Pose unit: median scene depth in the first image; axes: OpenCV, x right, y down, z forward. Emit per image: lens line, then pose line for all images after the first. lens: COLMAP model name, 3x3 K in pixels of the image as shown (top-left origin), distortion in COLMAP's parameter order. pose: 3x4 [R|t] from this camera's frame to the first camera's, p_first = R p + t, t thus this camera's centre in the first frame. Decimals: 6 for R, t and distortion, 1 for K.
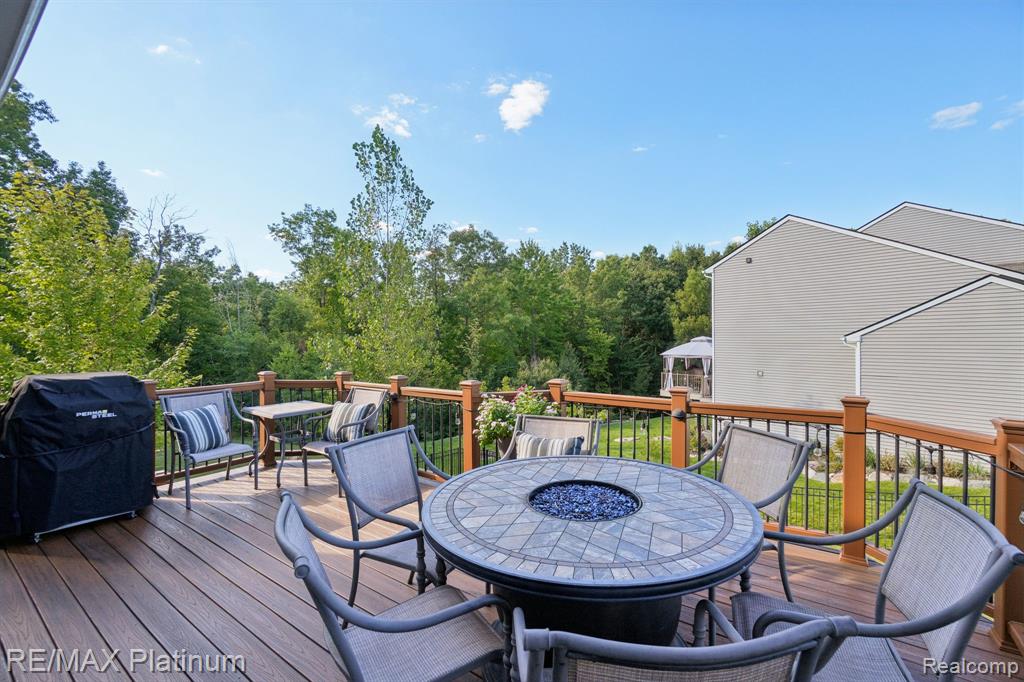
lens RADIAL K [[458.4, 0, 513.5], [0, 458.4, 339.0], [0, 0, 1]] dist [0.002252, 0.000004]
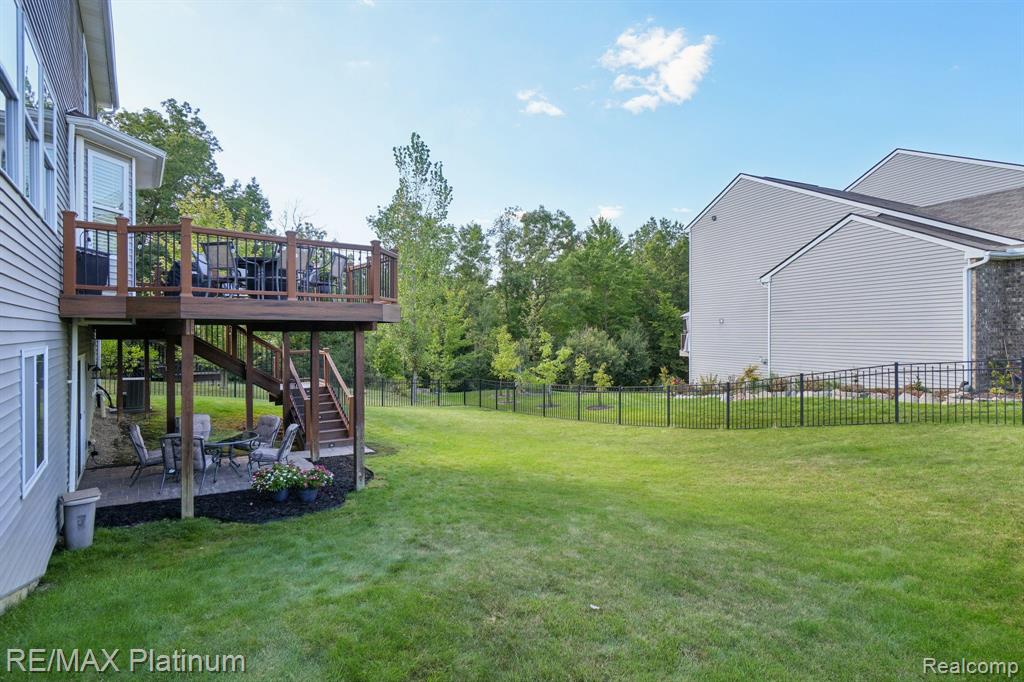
lens RADIAL K [[507.2, 0, 511.9], [0, 507.2, 338.7], [0, 0, 1]] dist [-0.004185, -0.000203]
pose [[0.956709, 0.005856, -0.290987, 0.206331], [-0.004580, 0.999977, 0.005066, 0.056686], [0.291010, -0.003514, 0.956714, -0.147685]]
